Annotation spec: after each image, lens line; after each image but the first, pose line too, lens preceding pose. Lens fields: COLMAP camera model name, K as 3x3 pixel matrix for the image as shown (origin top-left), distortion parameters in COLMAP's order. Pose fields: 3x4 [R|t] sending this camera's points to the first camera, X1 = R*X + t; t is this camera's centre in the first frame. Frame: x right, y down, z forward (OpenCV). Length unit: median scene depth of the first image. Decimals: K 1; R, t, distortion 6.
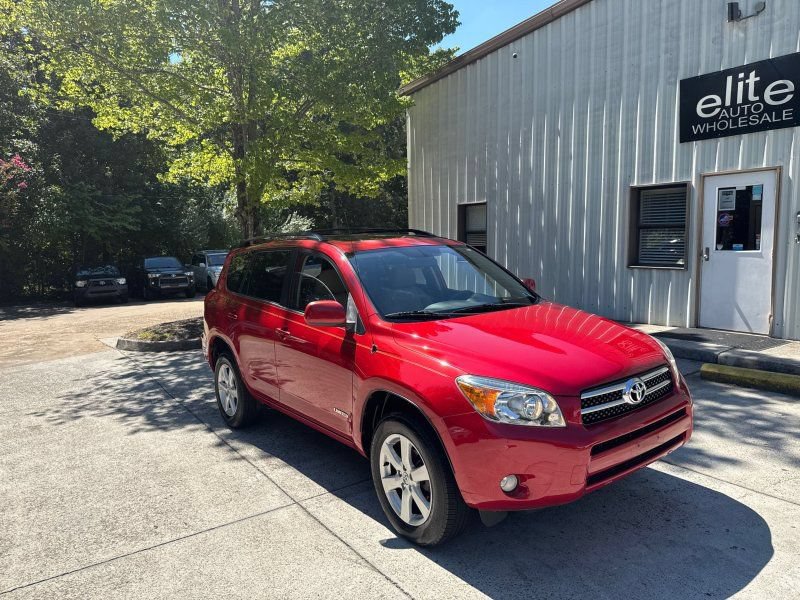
lens RADIAL K [[556.8, 0, 406.1], [0, 556.8, 297.8], [0, 0, 1]] dist [0.025642, -0.033875]
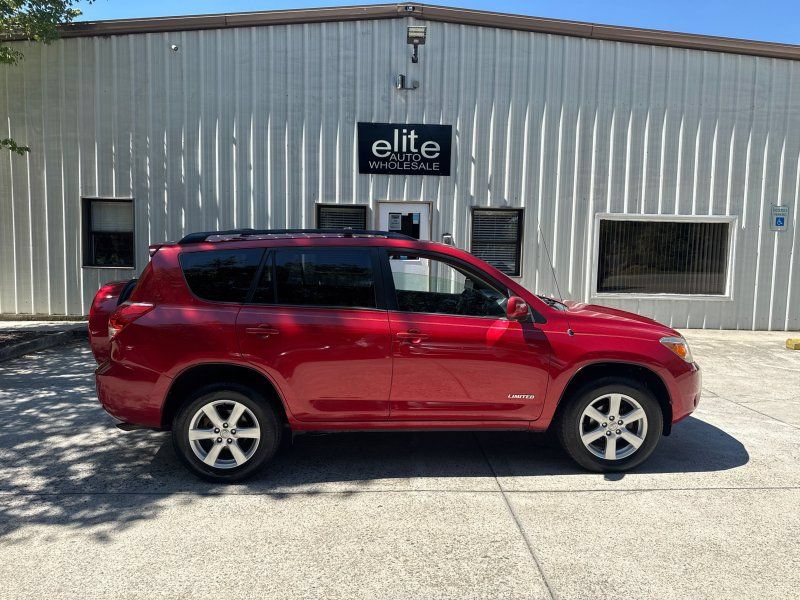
lens RADIAL K [[551.7, 0, 400.0], [0, 551.7, 300.0], [0, 0, 1]] dist [0.056423, -0.070400]
pose [[0.573200, -0.041991, 0.818339, -0.520314], [0.054473, 0.998430, 0.013076, -0.006422], [-0.817603, 0.037082, 0.574588, 0.249712]]
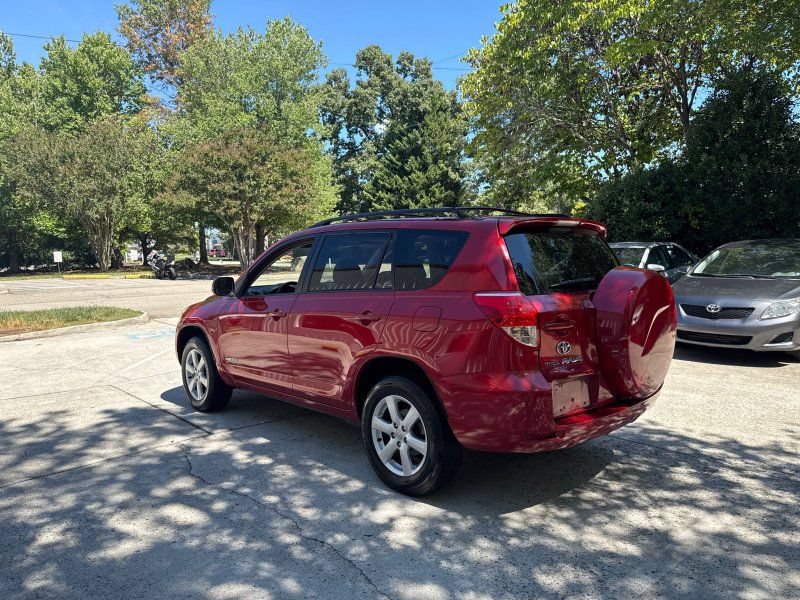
lens RADIAL K [[563.7, 0, 397.0], [0, 563.7, 300.7], [0, 0, 1]] dist [0.032829, -0.036478]
pose [[-0.992732, 0.072522, -0.096038, 0.003839], [0.054146, 0.981855, 0.181737, -0.097712], [0.107475, 0.175216, -0.978646, 1.212693]]
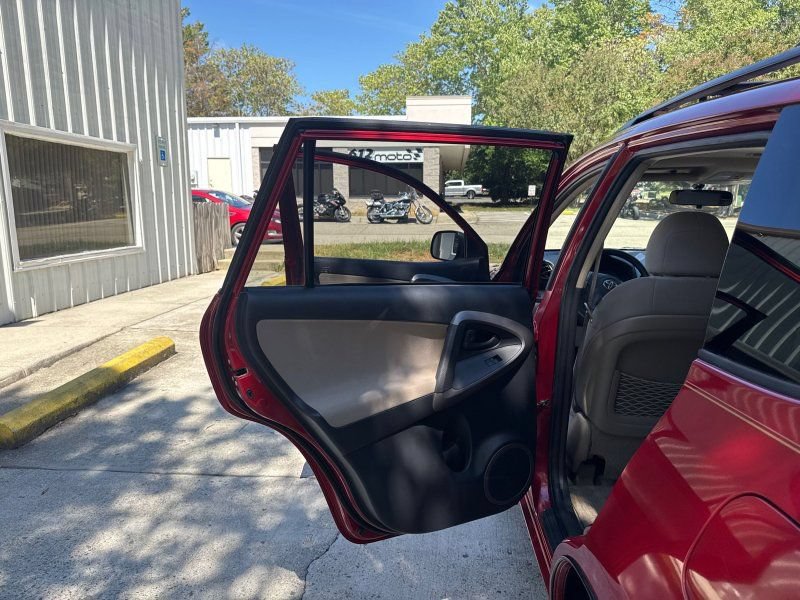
lens RADIAL K [[563.7, 0, 397.0], [0, 563.7, 300.7], [0, 0, 1]] dist [0.032829, -0.036478]
pose [[-0.756077, -0.091865, 0.648003, -0.062267], [0.080655, 0.969475, 0.231546, -0.068088], [-0.649494, 0.227332, -0.725588, 0.886617]]
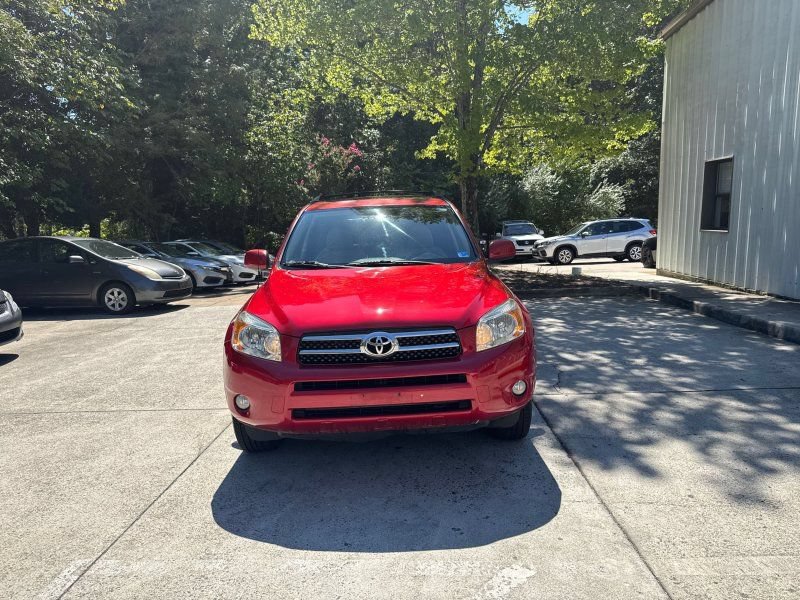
lens RADIAL K [[570.9, 0, 411.0], [0, 570.9, 298.4], [0, 0, 1]] dist [0.036658, -0.088666]
pose [[0.809712, 0.078830, -0.581508, 0.395039], [-0.052240, 0.996685, 0.062370, 0.006999], [0.584497, -0.020124, 0.811146, 0.079004]]
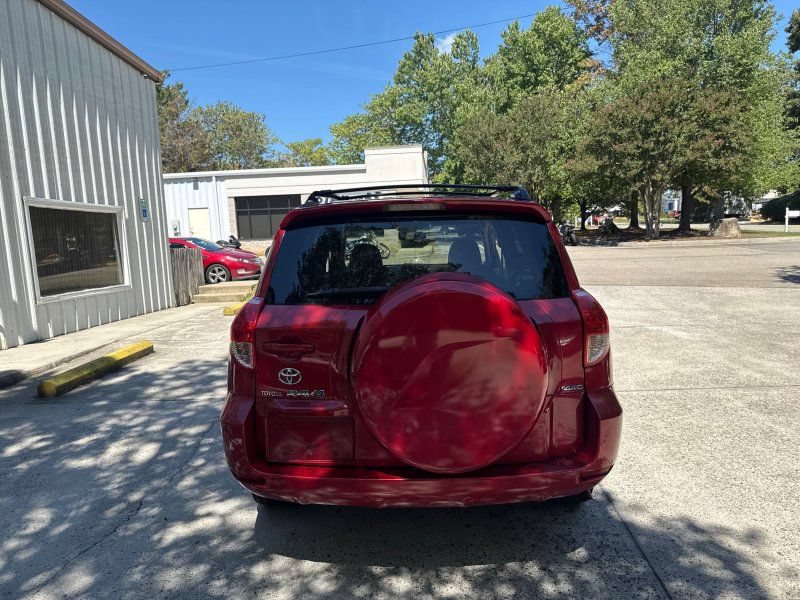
lens RADIAL K [[563.7, 0, 397.0], [0, 563.7, 300.7], [0, 0, 1]] dist [0.032829, -0.036478]
pose [[-0.769653, -0.011533, 0.638358, -0.374317], [0.127079, 0.977064, 0.170869, -0.072649], [-0.625688, 0.212632, -0.750535, 1.034269]]
